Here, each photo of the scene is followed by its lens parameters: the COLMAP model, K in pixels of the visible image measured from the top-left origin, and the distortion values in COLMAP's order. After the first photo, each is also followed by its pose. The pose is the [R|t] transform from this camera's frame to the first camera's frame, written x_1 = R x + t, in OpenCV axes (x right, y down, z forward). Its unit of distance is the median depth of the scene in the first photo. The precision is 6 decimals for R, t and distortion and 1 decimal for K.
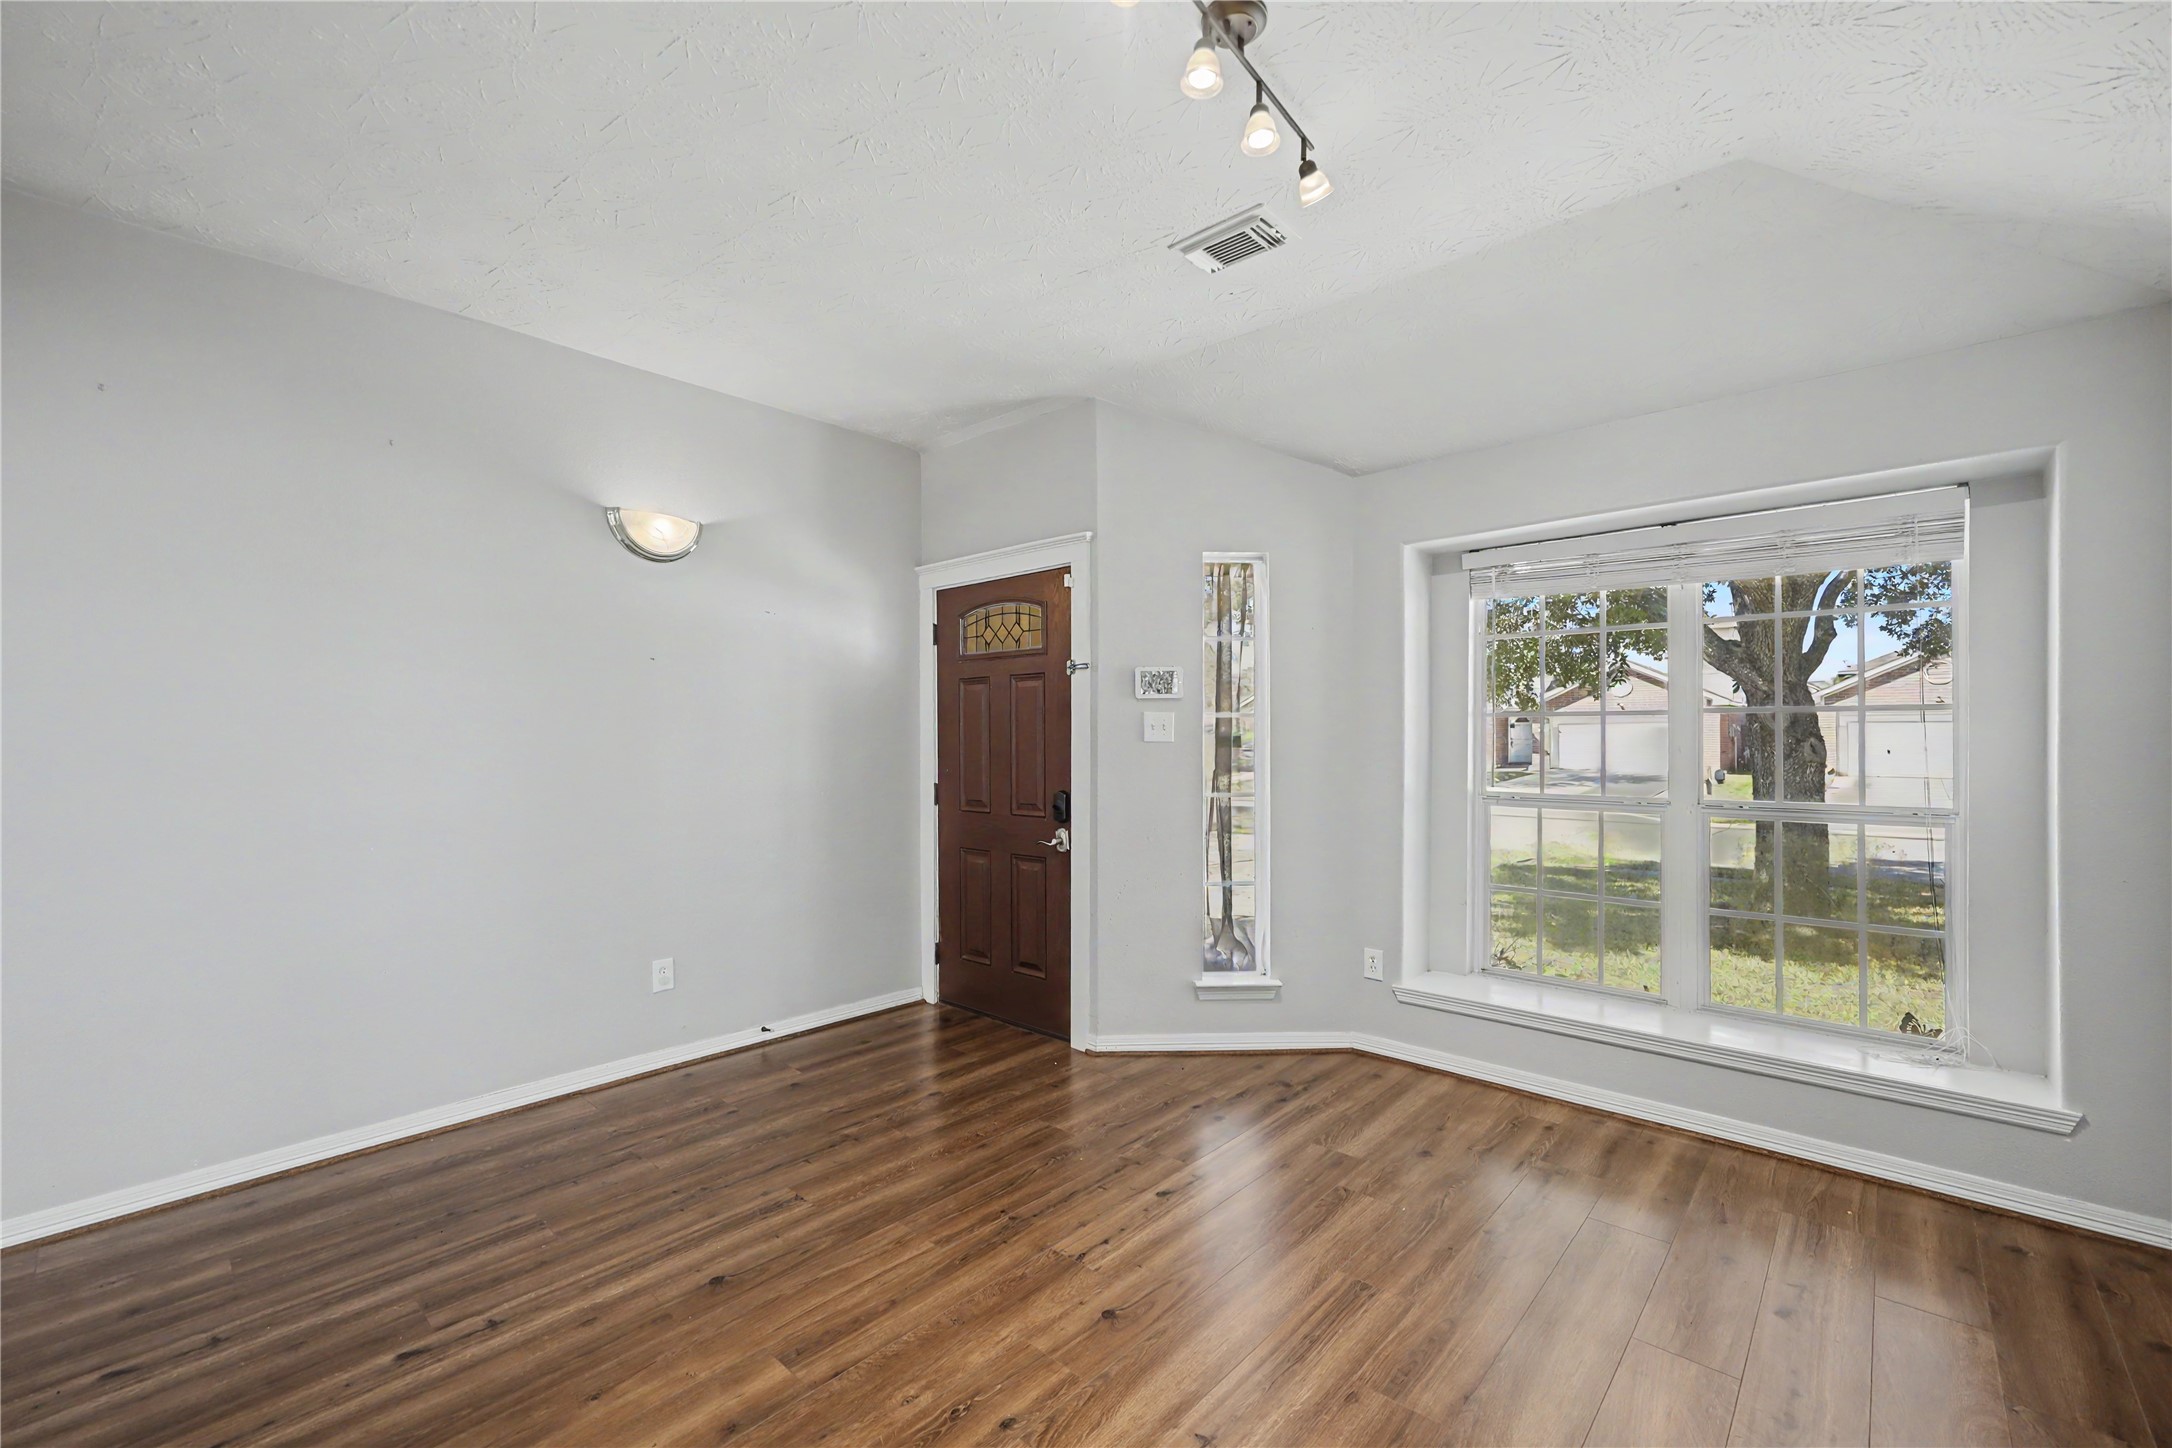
lens RADIAL K [[890.2, 0, 1078.6], [0, 890.2, 733.3], [0, 0, 1]] dist [-0.003385, 0.000692]
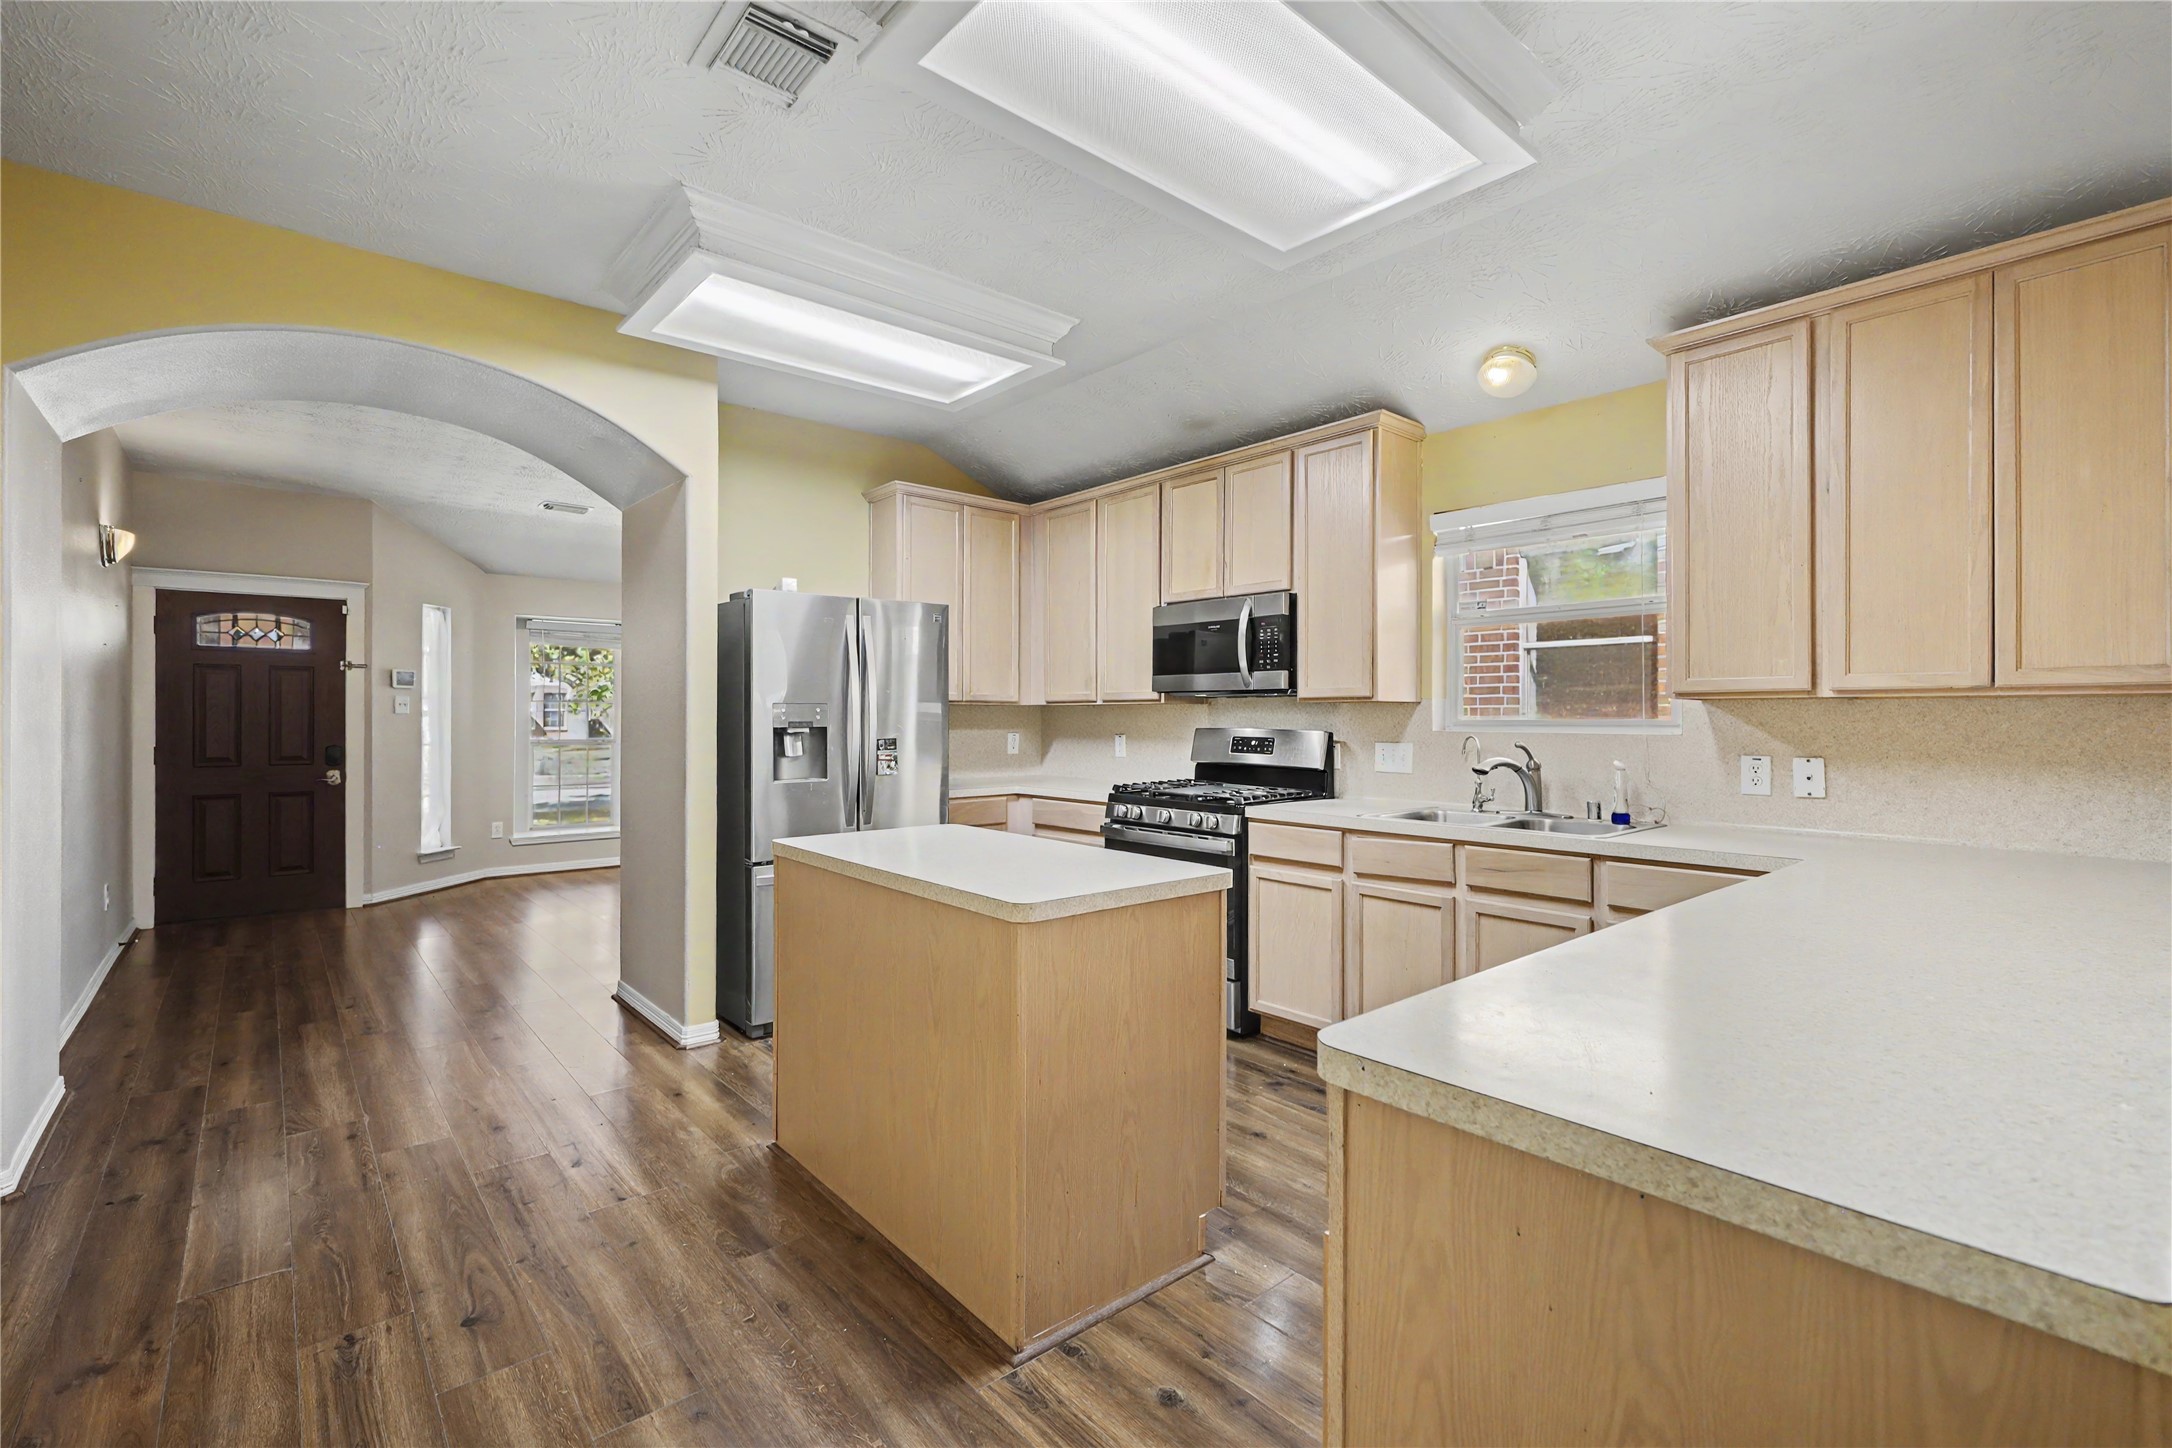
lens RADIAL K [[954.0, 0, 1078.0], [0, 954.0, 711.7], [0, 0, 1]] dist [-0.003455, -0.000358]
pose [[0.126917, 0.006787, 0.991890, -1.683386], [-0.005069, 0.999968, -0.006194, 0.011868], [-0.991900, -0.004241, 0.126948, -0.546650]]
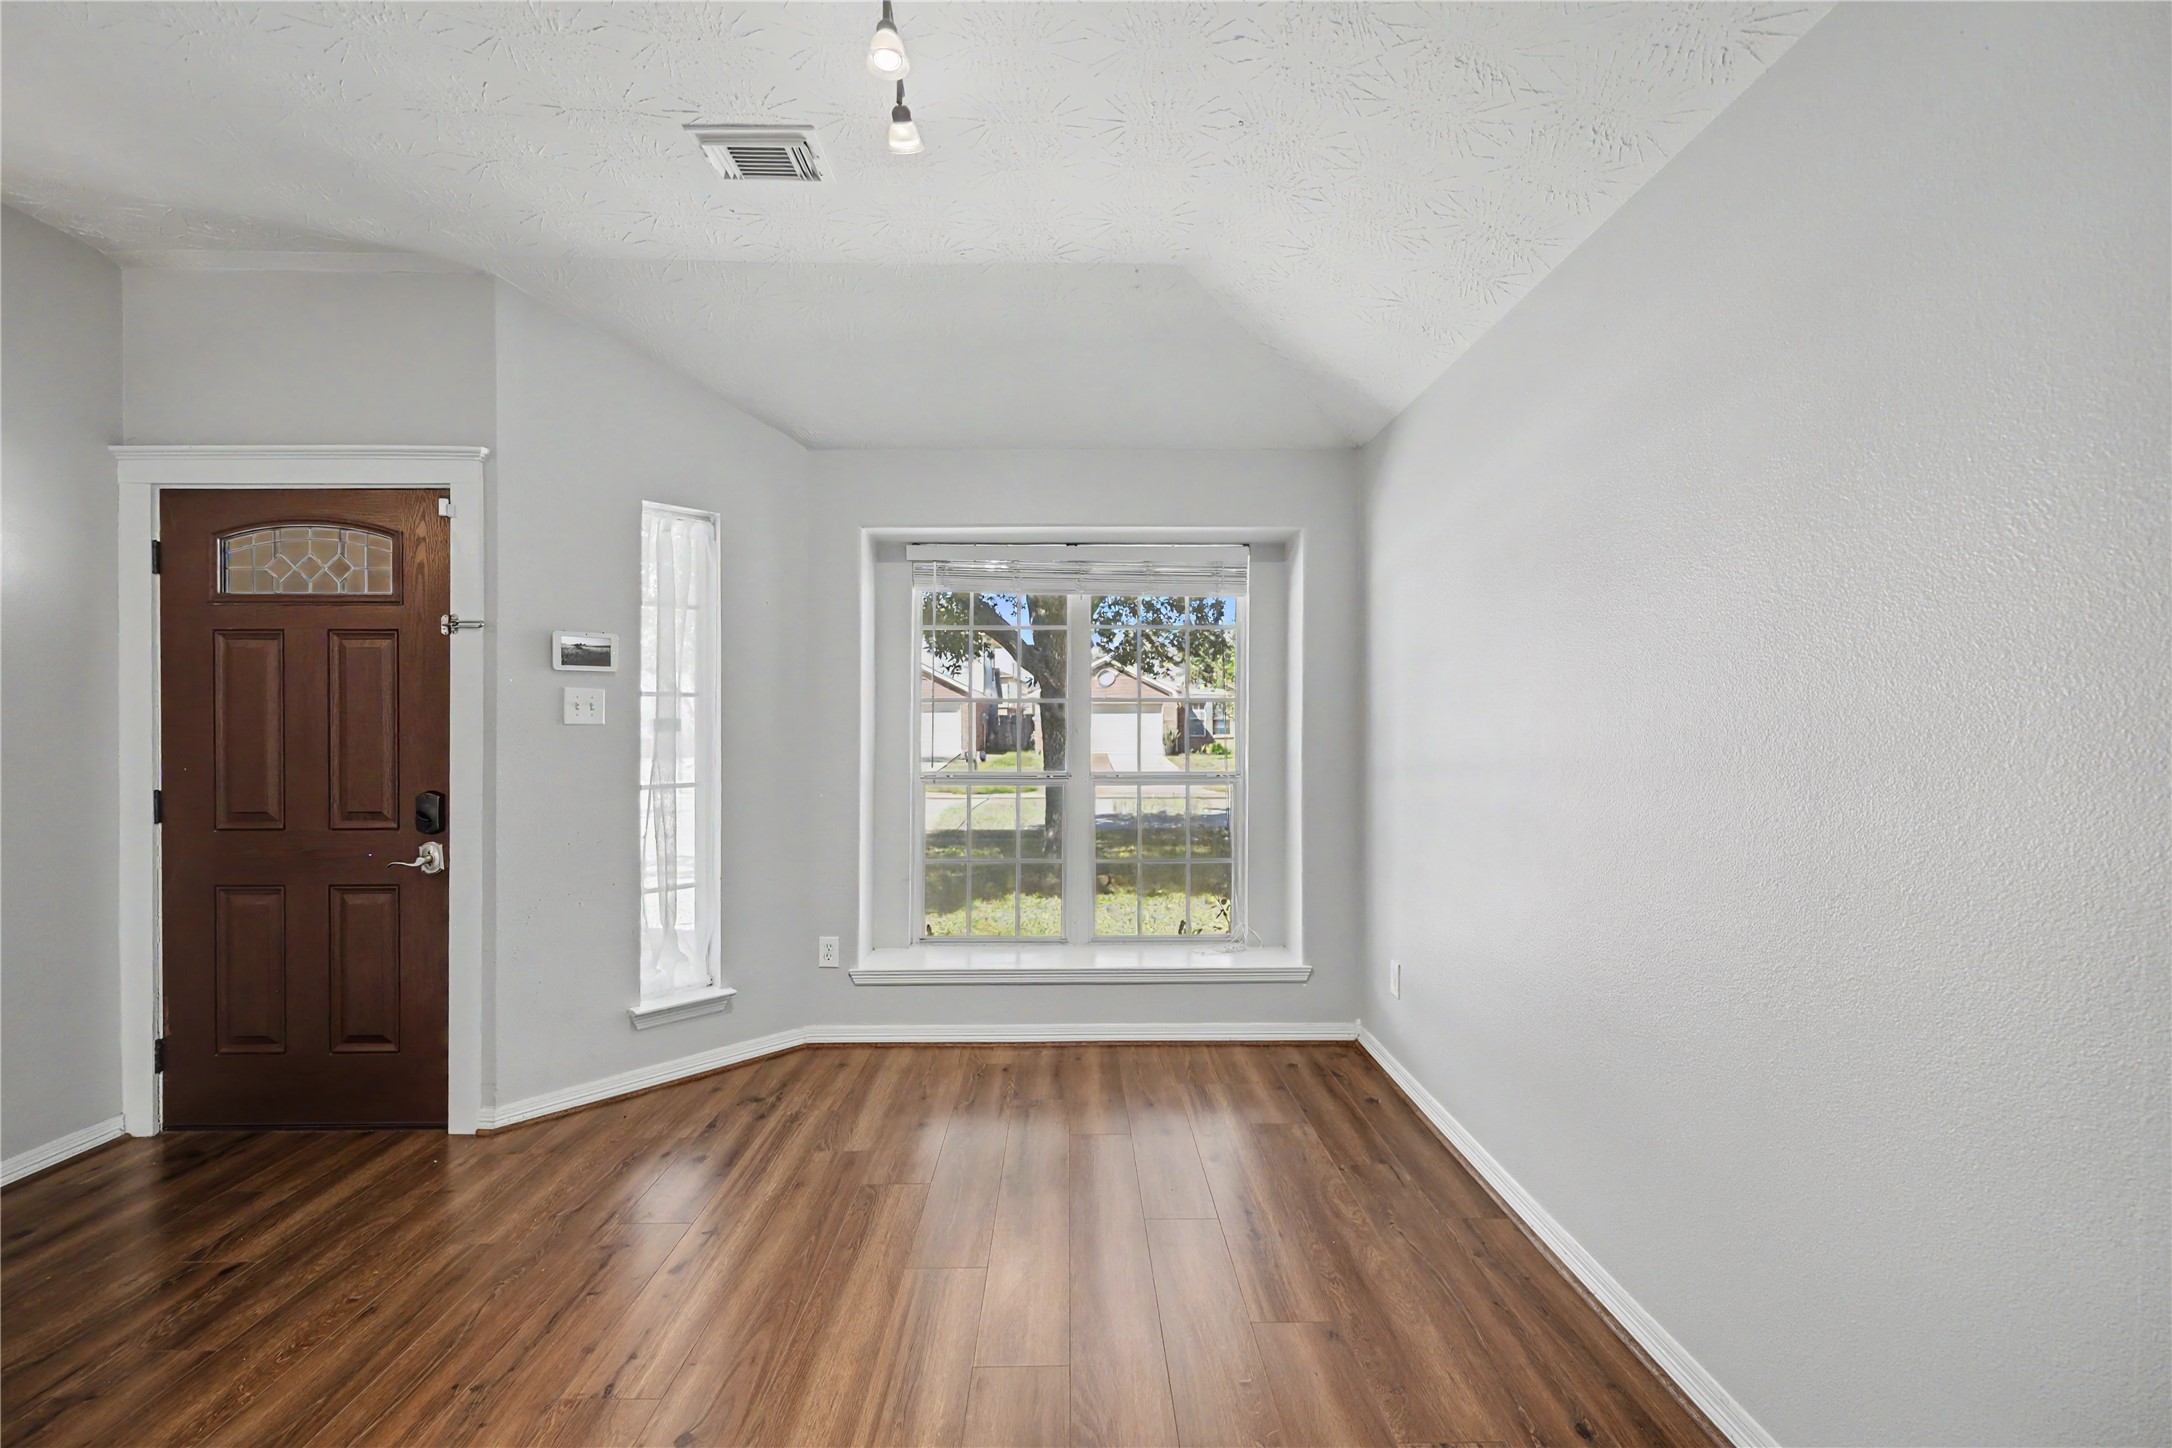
lens RADIAL K [[890.2, 0, 1078.7], [0, 890.2, 723.5], [0, 0, 1]] dist [-0.003385, 0.000692]
pose [[0.728424, 0.001717, 0.685125, -0.150520], [-0.004169, 0.999989, 0.001926, 0.005554], [-0.685114, -0.004259, 0.728423, 0.108302]]
